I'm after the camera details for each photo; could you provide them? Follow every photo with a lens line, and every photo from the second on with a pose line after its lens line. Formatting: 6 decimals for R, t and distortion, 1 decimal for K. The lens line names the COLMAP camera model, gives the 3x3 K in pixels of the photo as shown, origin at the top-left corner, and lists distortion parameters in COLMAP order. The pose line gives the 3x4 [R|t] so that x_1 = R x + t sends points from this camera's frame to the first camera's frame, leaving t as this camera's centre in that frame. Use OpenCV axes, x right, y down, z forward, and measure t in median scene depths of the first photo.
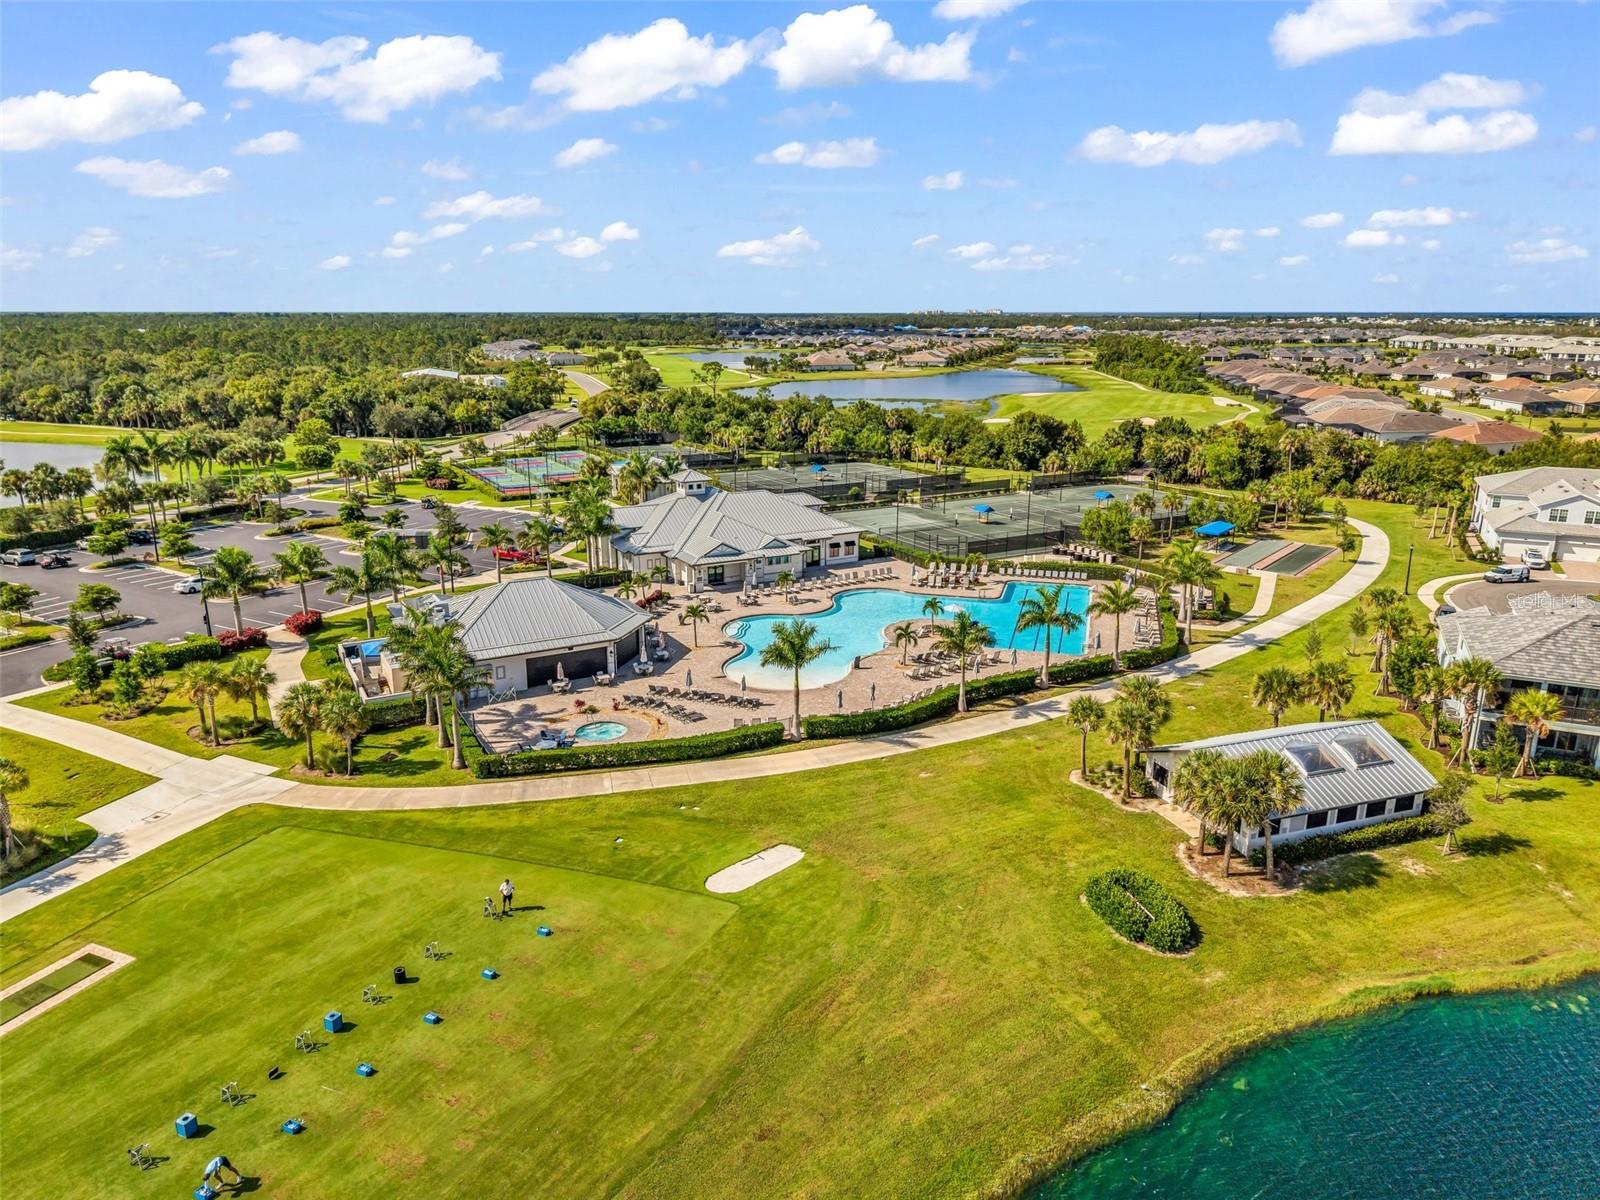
lens RADIAL K [[1064.0, 0, 799.4], [0, 1064.0, 617.2], [0, 0, 1]] dist [0.038021, -0.038091]
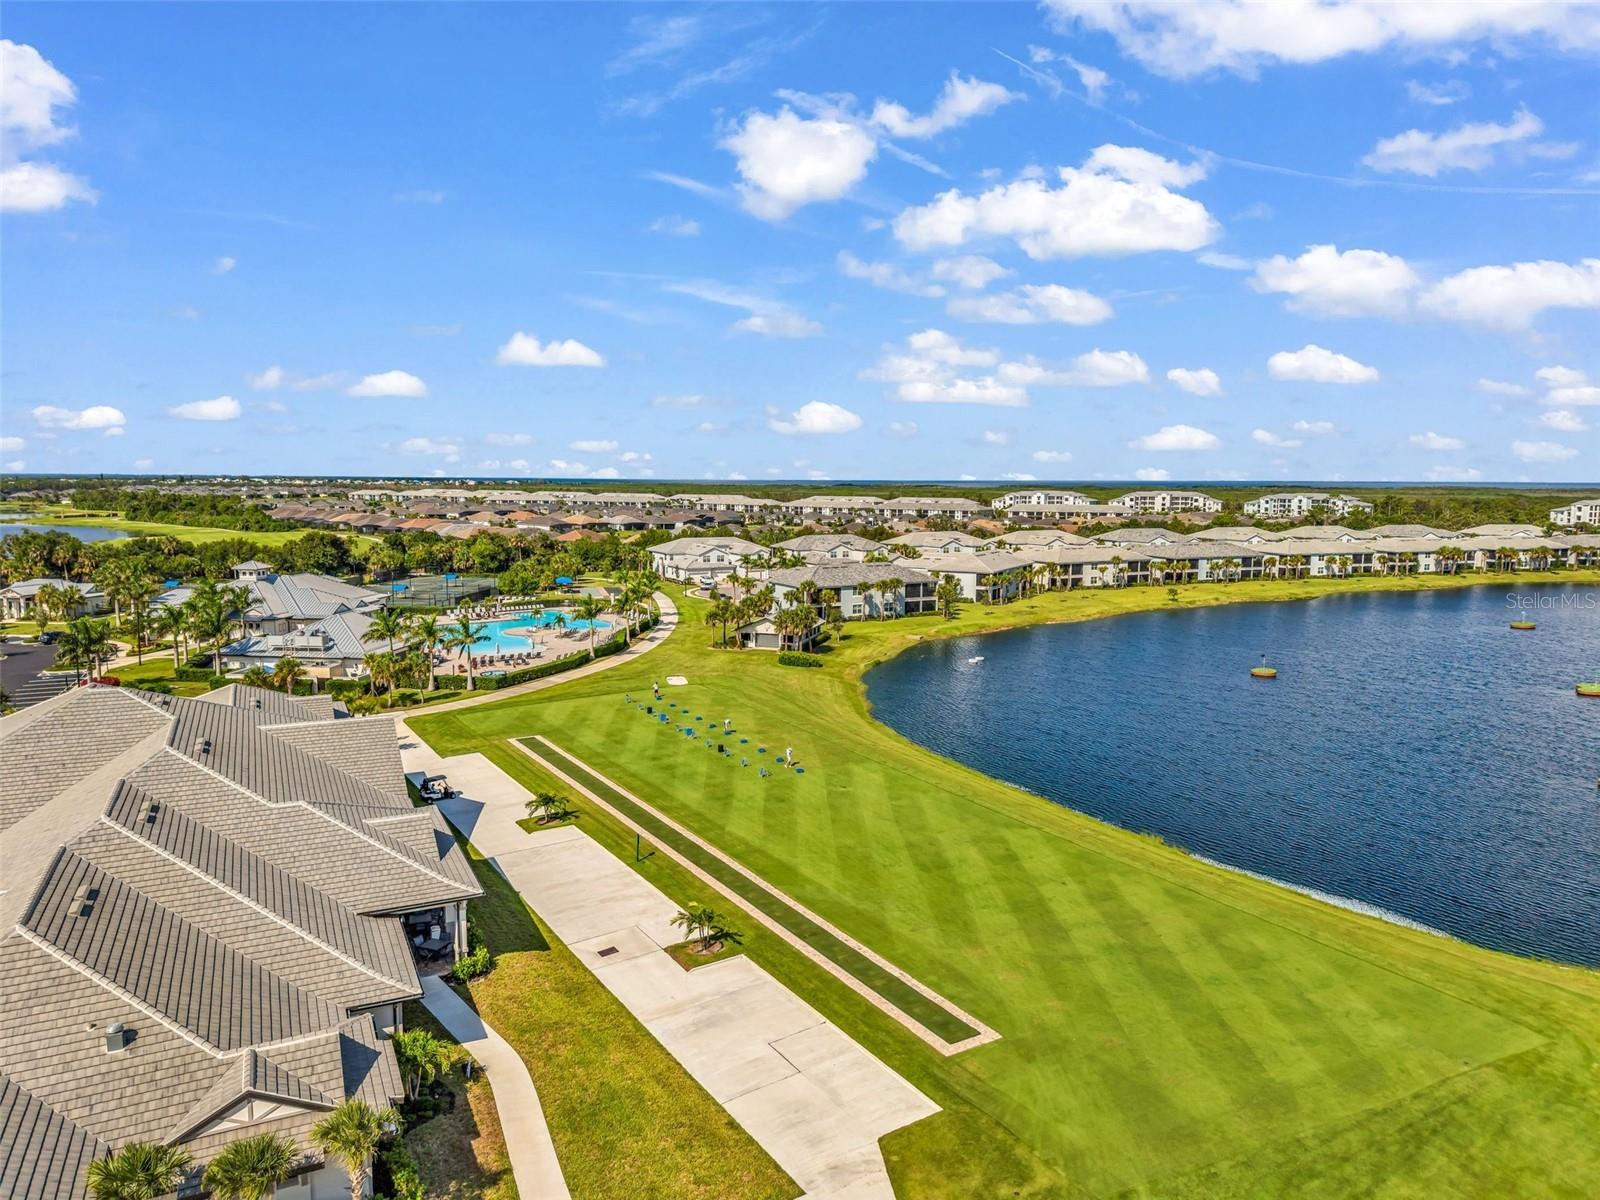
lens RADIAL K [[1064.0, 0, 804.3], [0, 1064.0, 595.0], [0, 0, 1]] dist [0.038021, -0.038091]
pose [[0.575487, -0.086991, 0.813171, -0.597712], [0.220748, 0.973942, -0.052035, 0.085203], [-0.787455, 0.209452, 0.579694, -0.181018]]
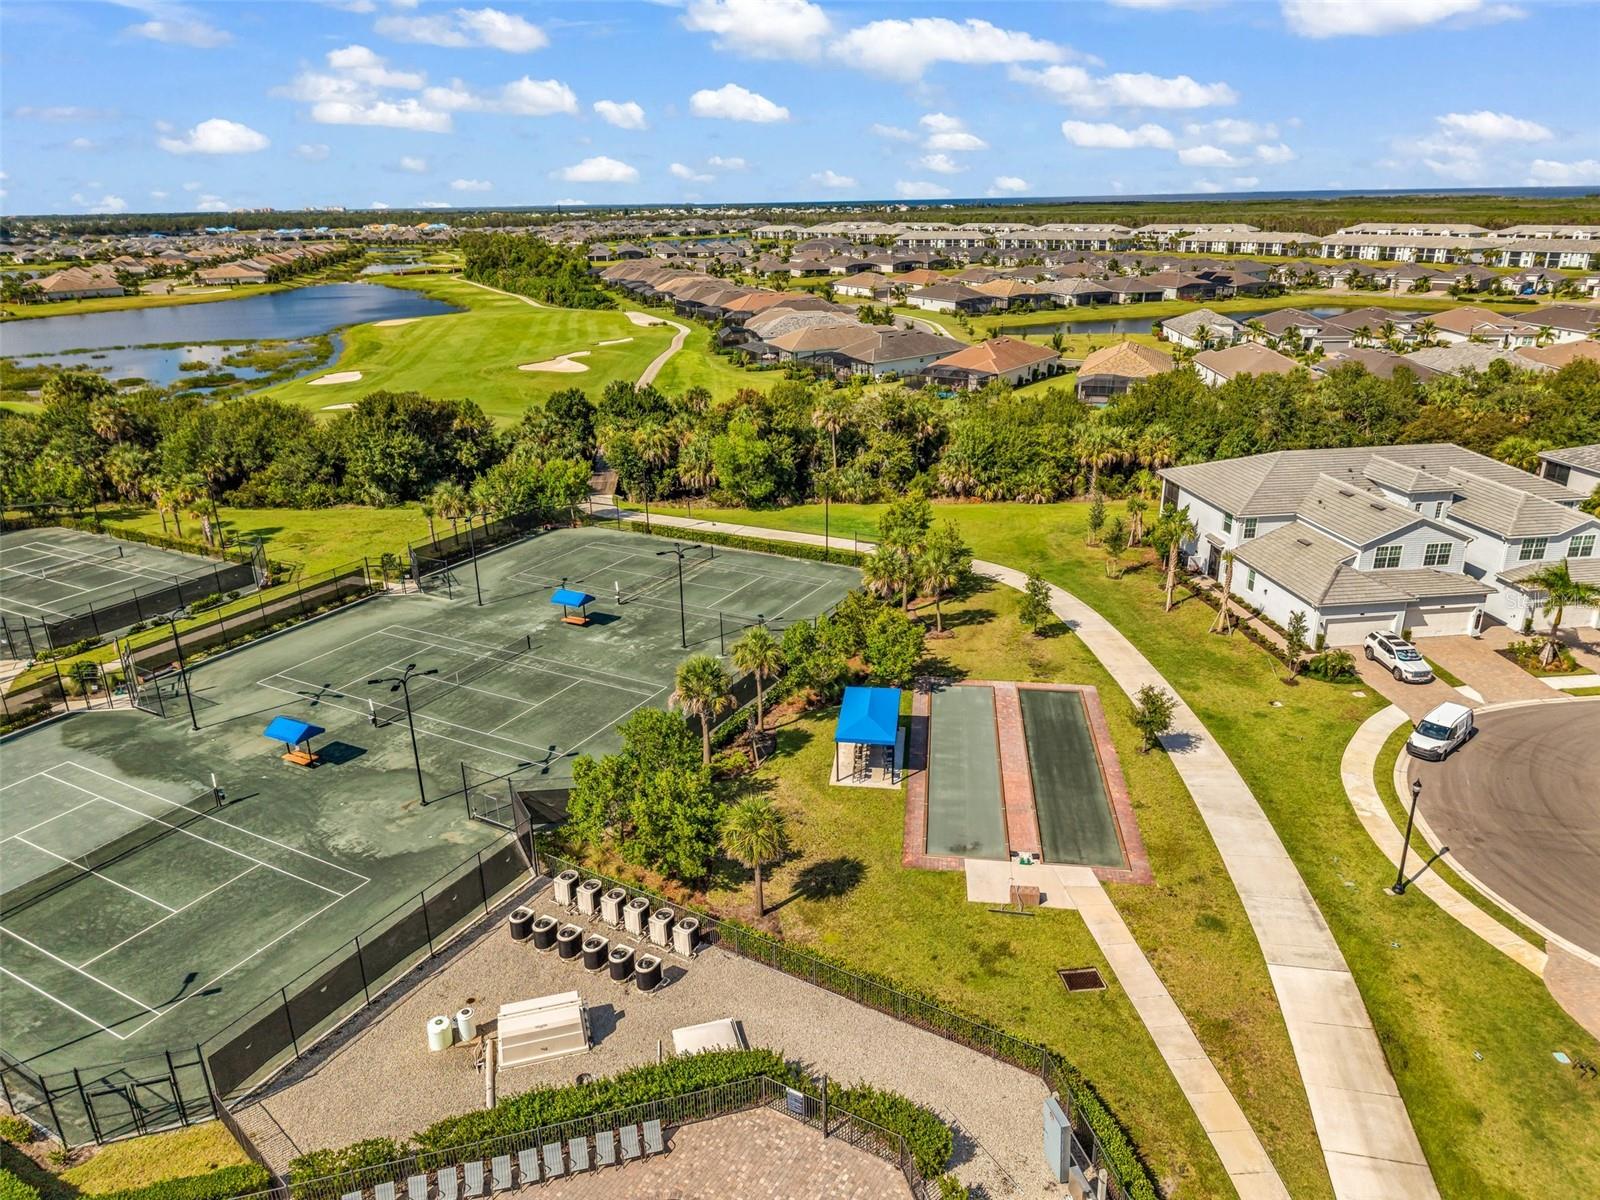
lens RADIAL K [[1064.0, 0, 796.4], [0, 1064.0, 606.2], [0, 0, 1]] dist [0.038021, -0.038091]
pose [[0.849429, -0.202639, 0.487245, 0.138866], [0.163681, 0.978967, 0.121790, -0.151969], [-0.501676, -0.023699, 0.864731, 0.543814]]
